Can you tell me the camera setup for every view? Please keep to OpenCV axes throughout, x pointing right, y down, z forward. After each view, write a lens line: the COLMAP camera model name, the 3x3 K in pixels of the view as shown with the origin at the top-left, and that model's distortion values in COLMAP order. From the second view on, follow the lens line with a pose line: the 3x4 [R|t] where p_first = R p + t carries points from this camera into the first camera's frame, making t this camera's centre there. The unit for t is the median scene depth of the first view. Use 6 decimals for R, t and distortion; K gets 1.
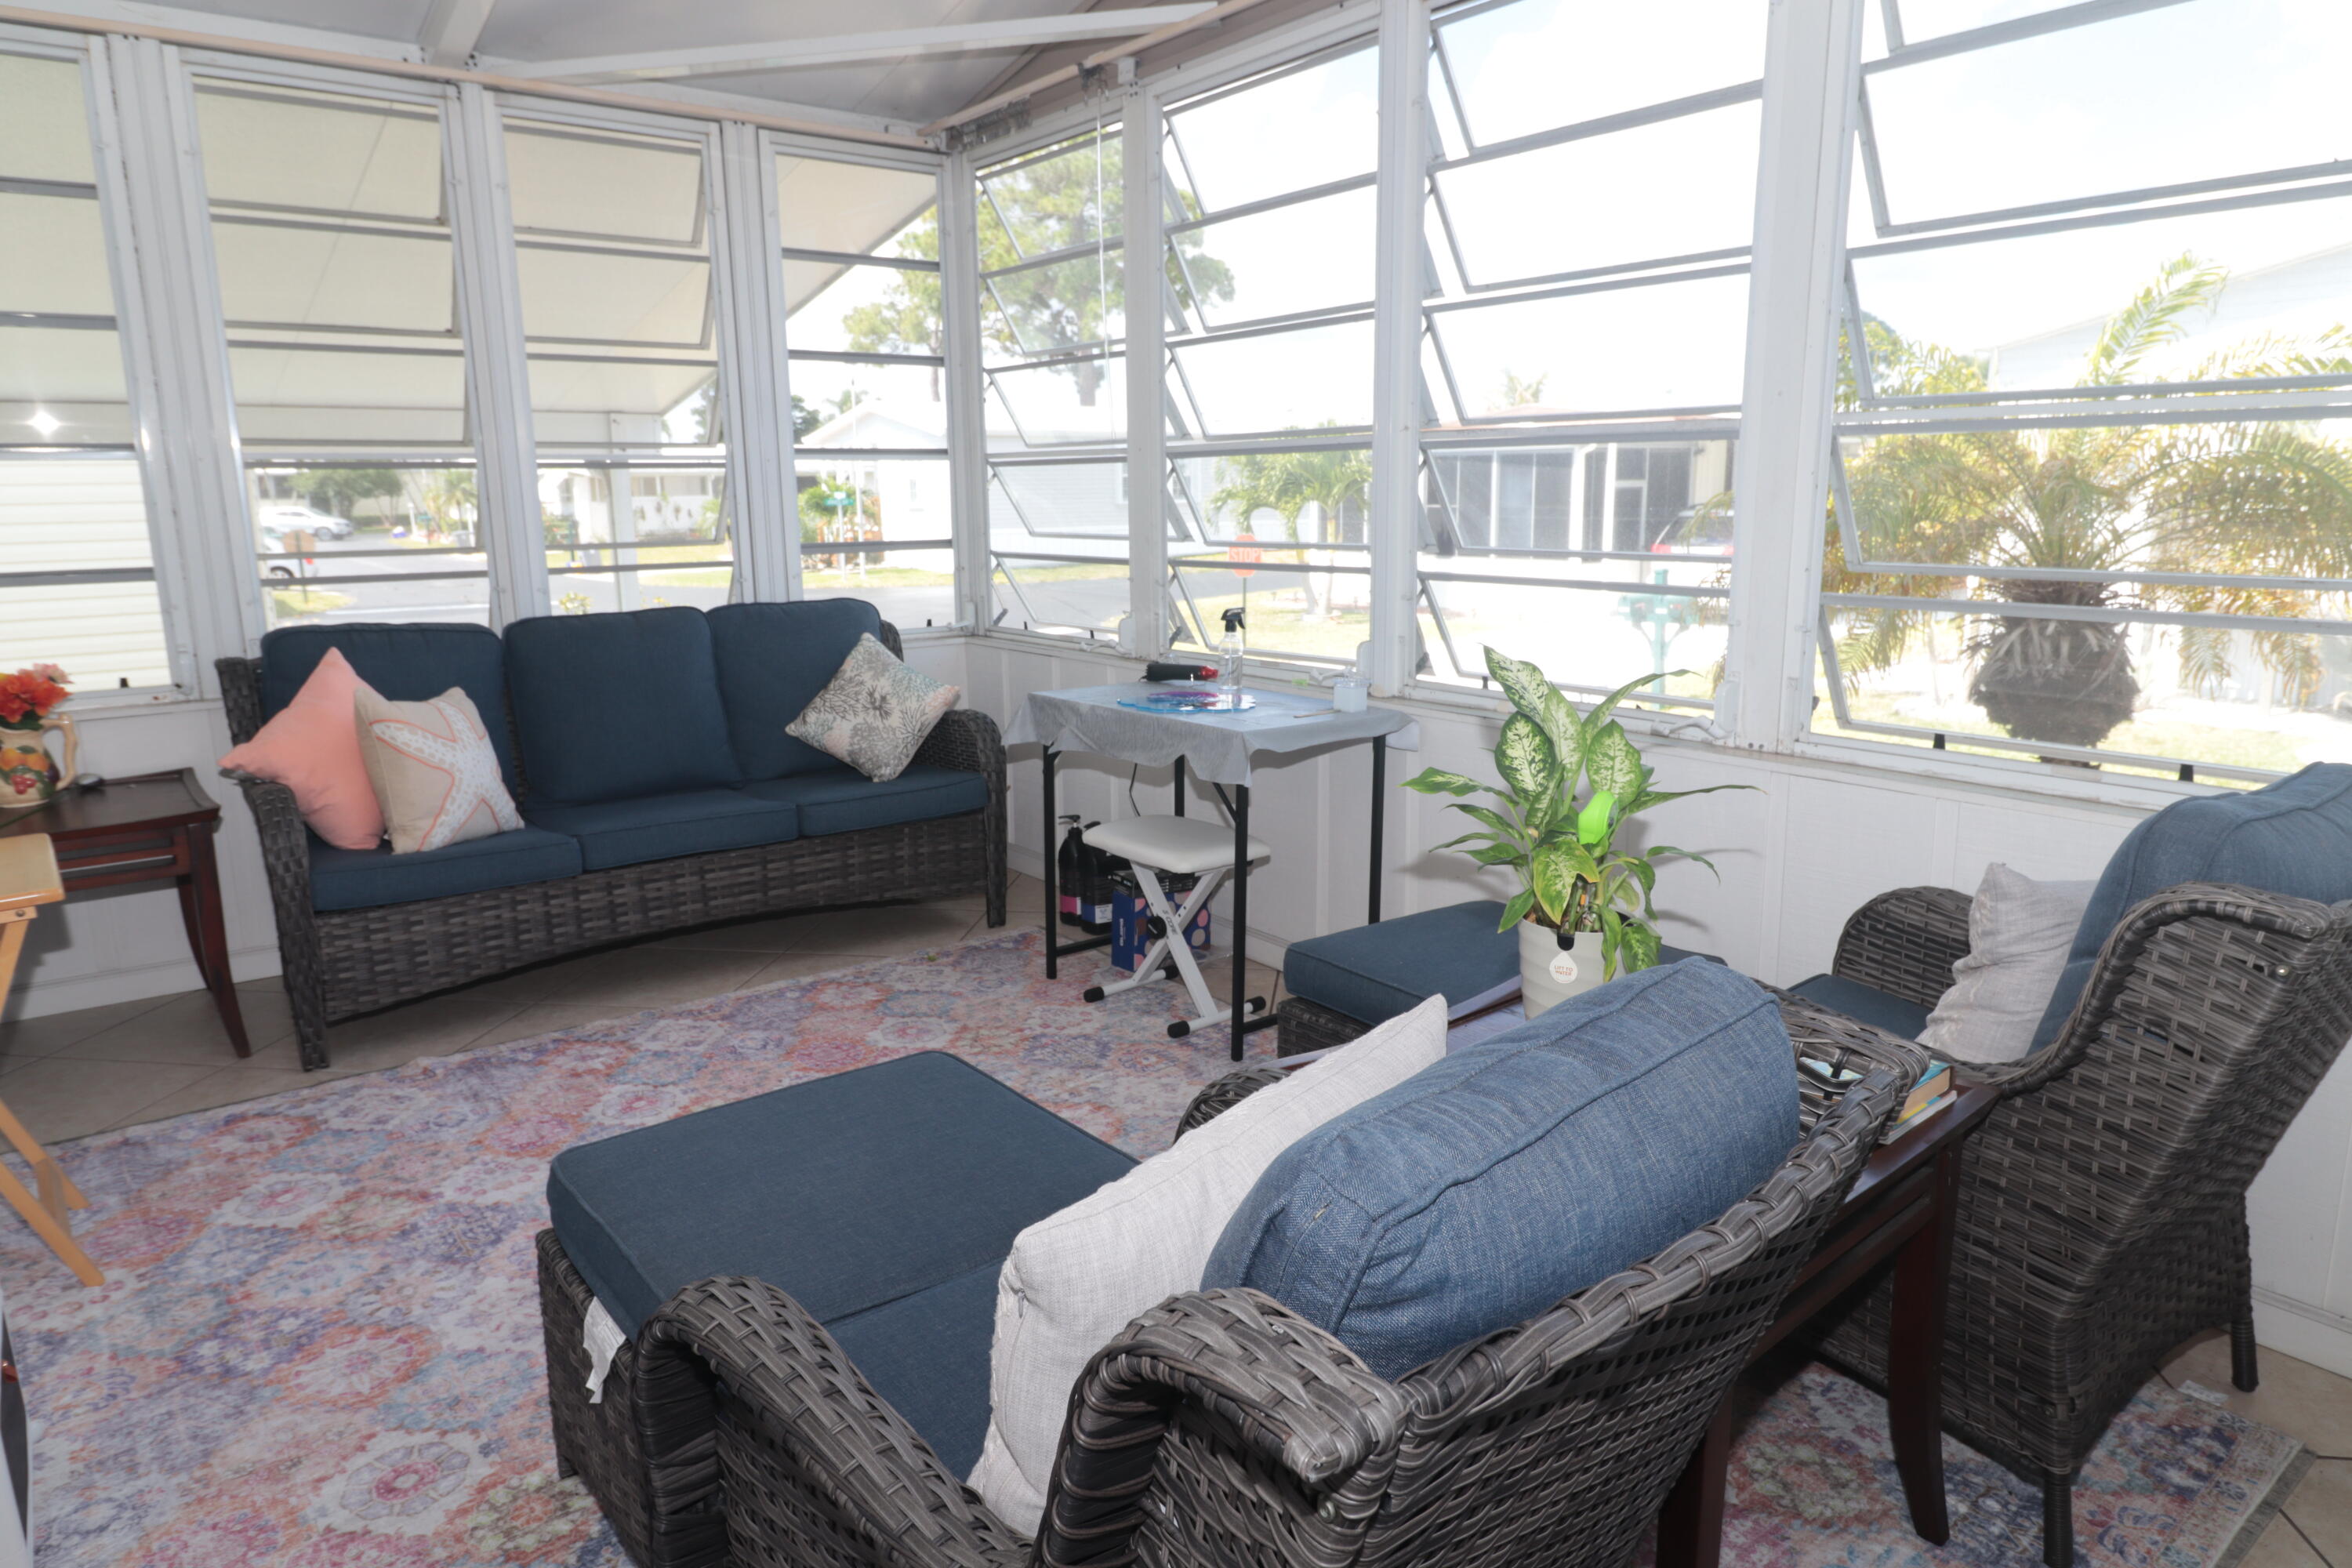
lens RADIAL K [[1457.6, 0, 1176.0], [0, 1457.6, 784.0], [0, 0, 1]] dist [-0.006058, -0.005224]
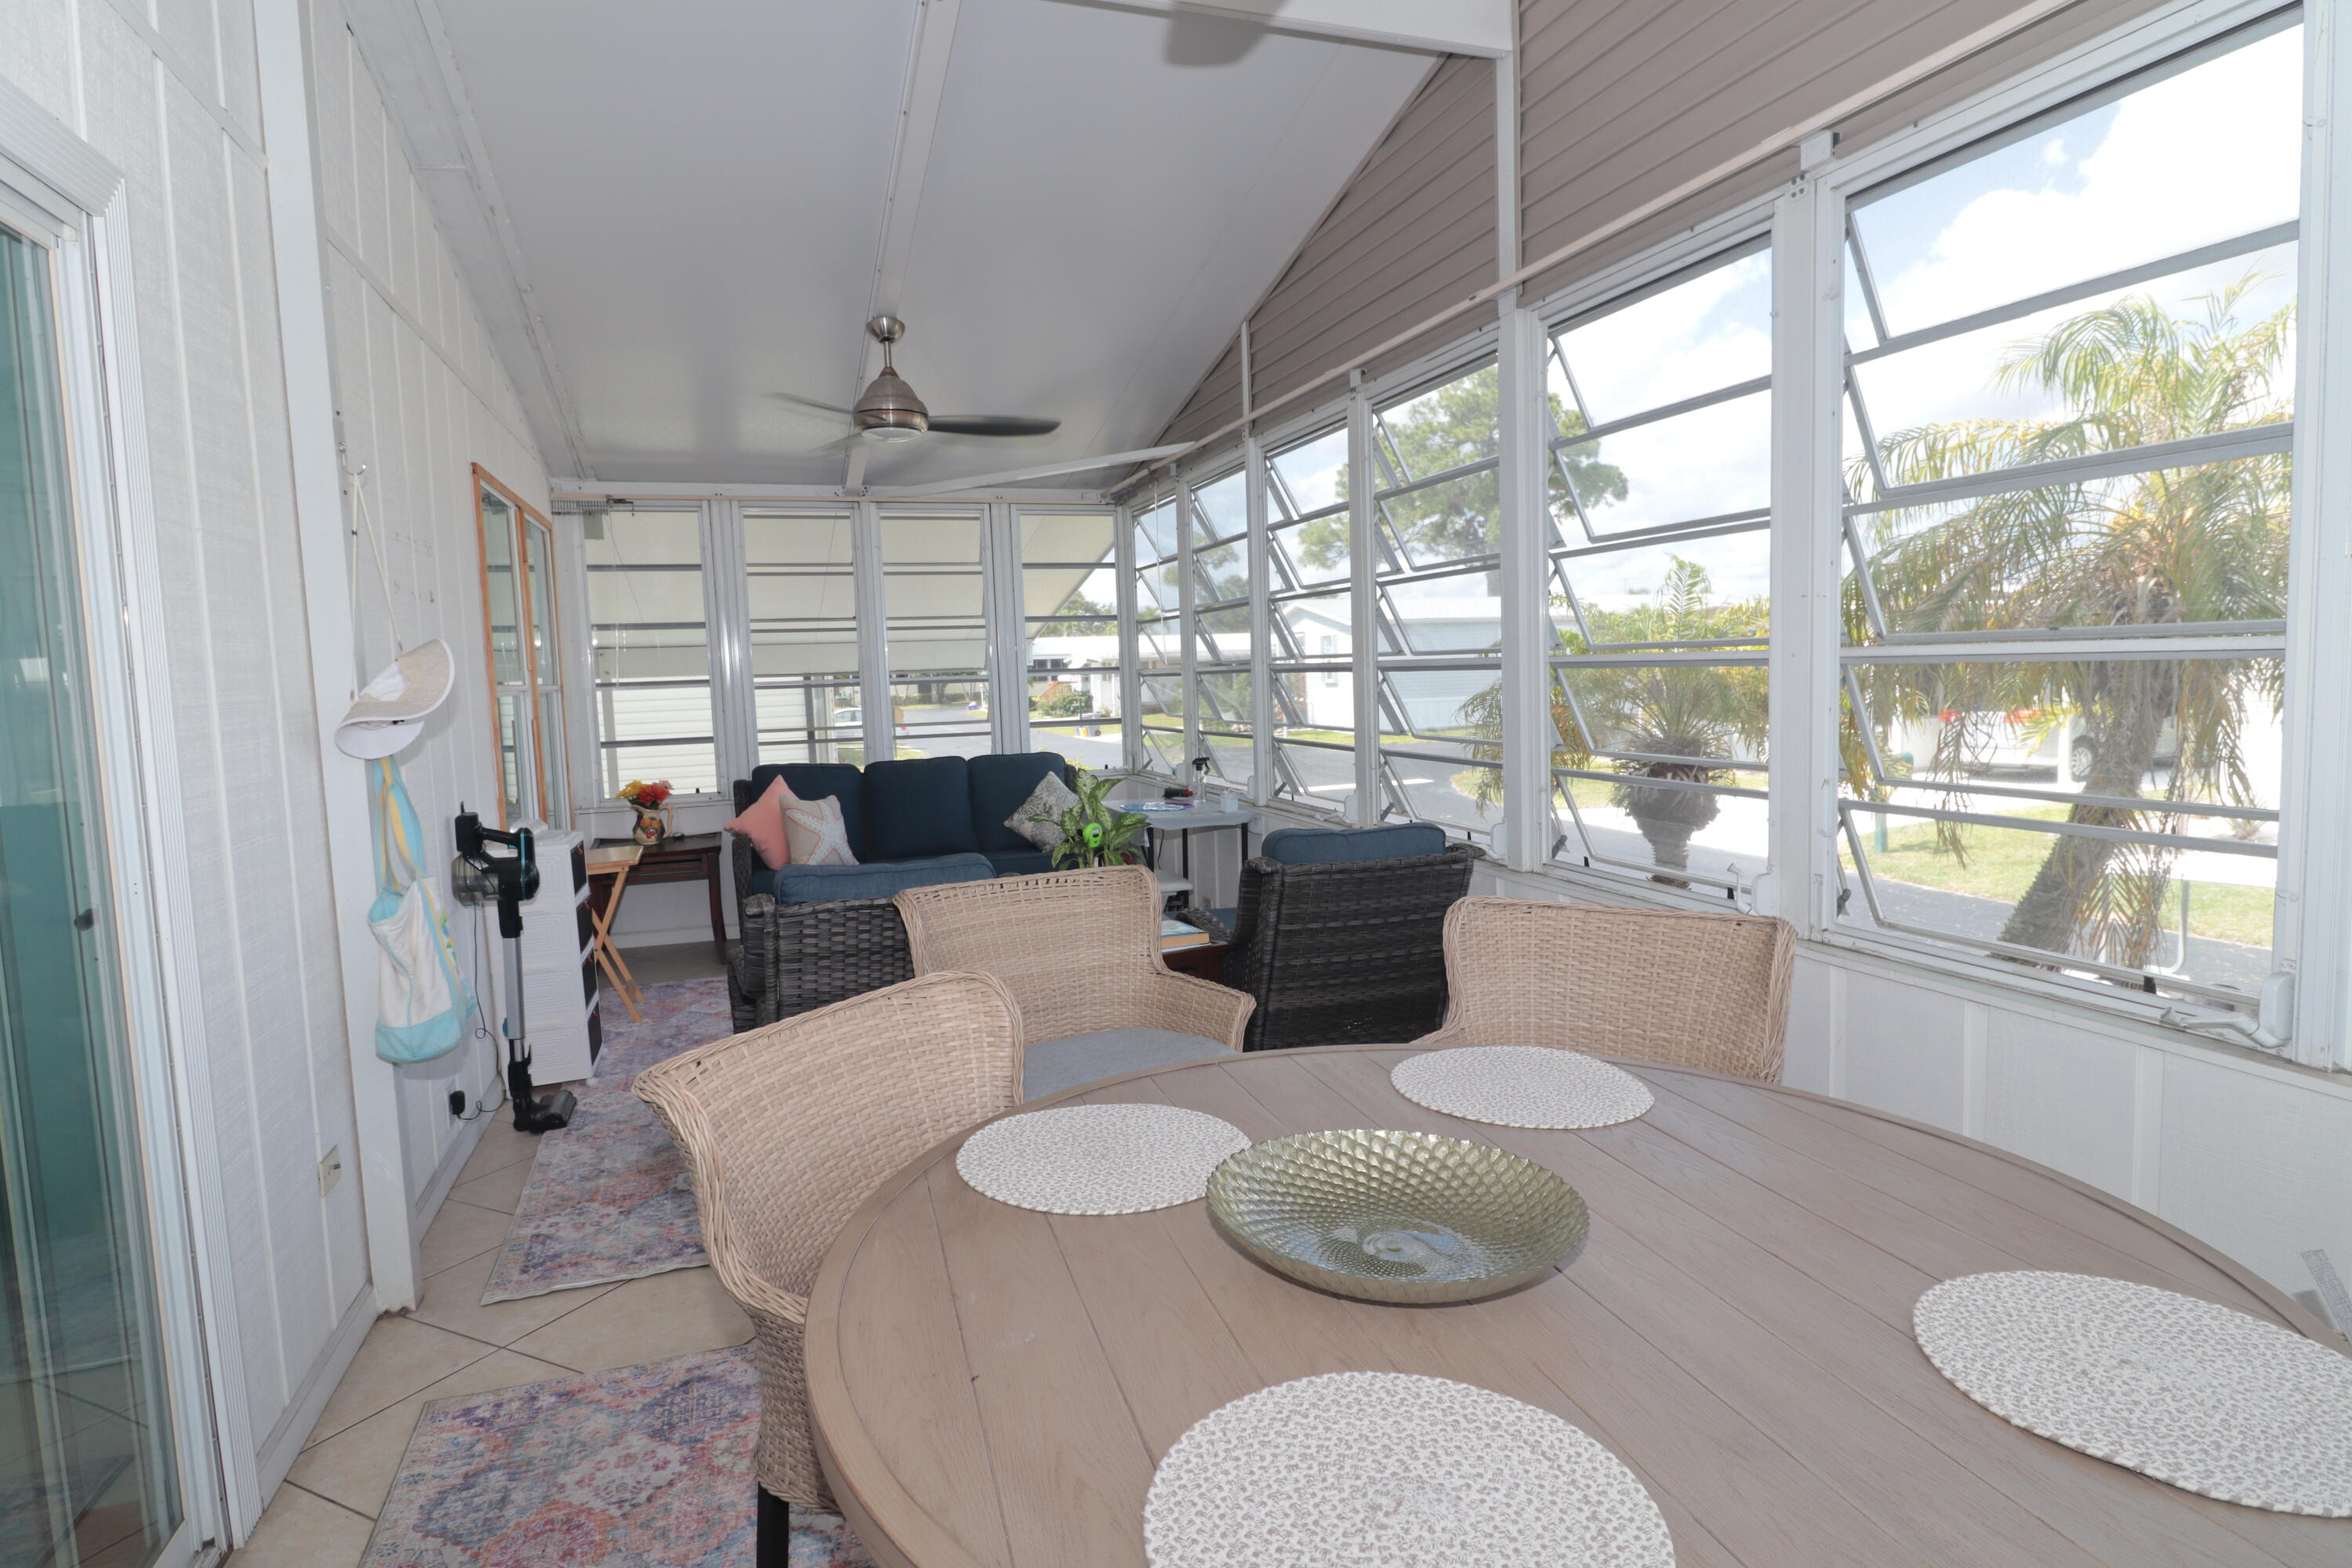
lens RADIAL K [[1283.2, 0, 1176.0], [0, 1283.2, 784.0], [0, 0, 1]] dist [0.003001, 0.000426]
pose [[0.942605, 0.009328, -0.333779, 0.478119], [-0.044376, 0.994242, -0.097533, 0.061846], [0.330948, 0.106747, 0.937592, -0.451344]]
